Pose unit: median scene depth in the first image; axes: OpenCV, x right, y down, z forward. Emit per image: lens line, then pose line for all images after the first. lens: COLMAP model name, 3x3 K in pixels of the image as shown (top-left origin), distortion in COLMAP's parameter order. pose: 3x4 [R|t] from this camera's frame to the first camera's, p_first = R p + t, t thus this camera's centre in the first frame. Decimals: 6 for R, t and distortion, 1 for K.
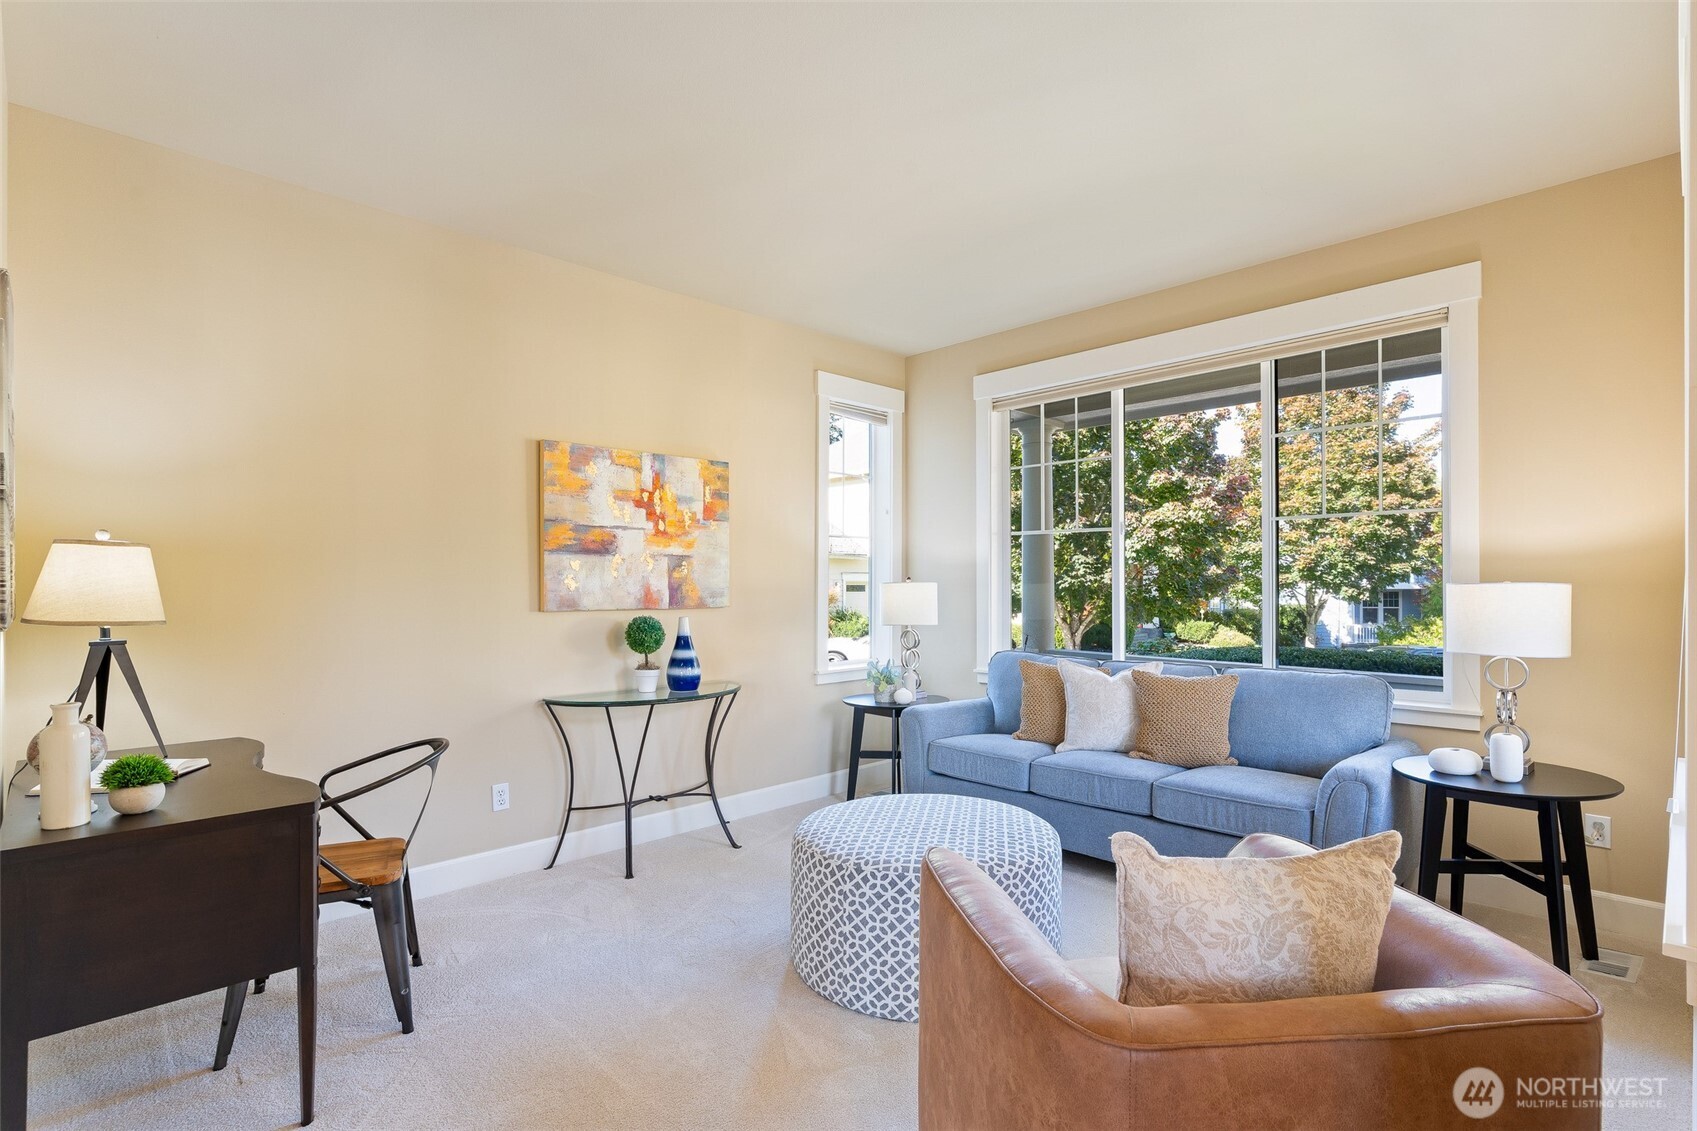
lens RADIAL K [[814.6, 0, 842.5], [0, 814.6, 591.5], [0, 0, 1]] dist [0.000467, 0.000187]
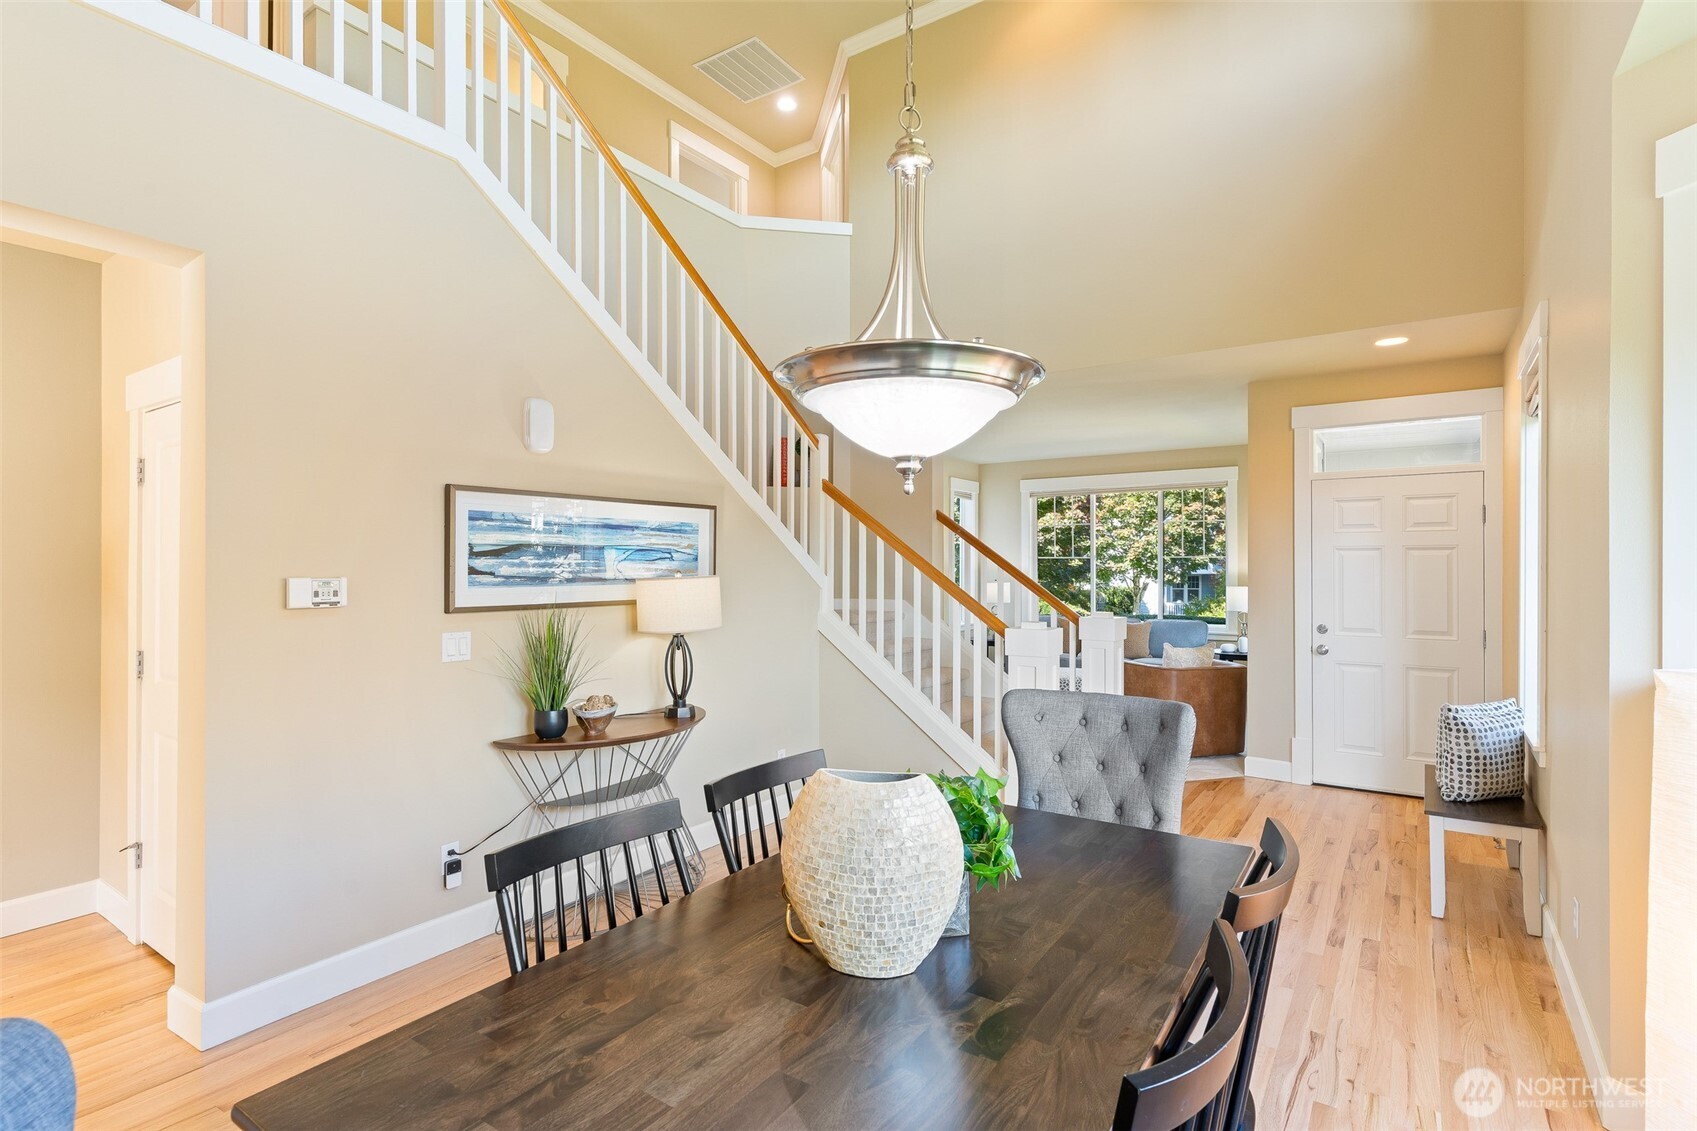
lens RADIAL K [[814.6, 0, 842.5], [0, 814.6, 591.5], [0, 0, 1]] dist [0.000467, 0.000187]
pose [[0.982117, -0.010766, 0.187961, -0.122747], [0.007548, 0.999813, 0.017829, -0.003220], [-0.188118, -0.016091, 0.982015, -0.169413]]
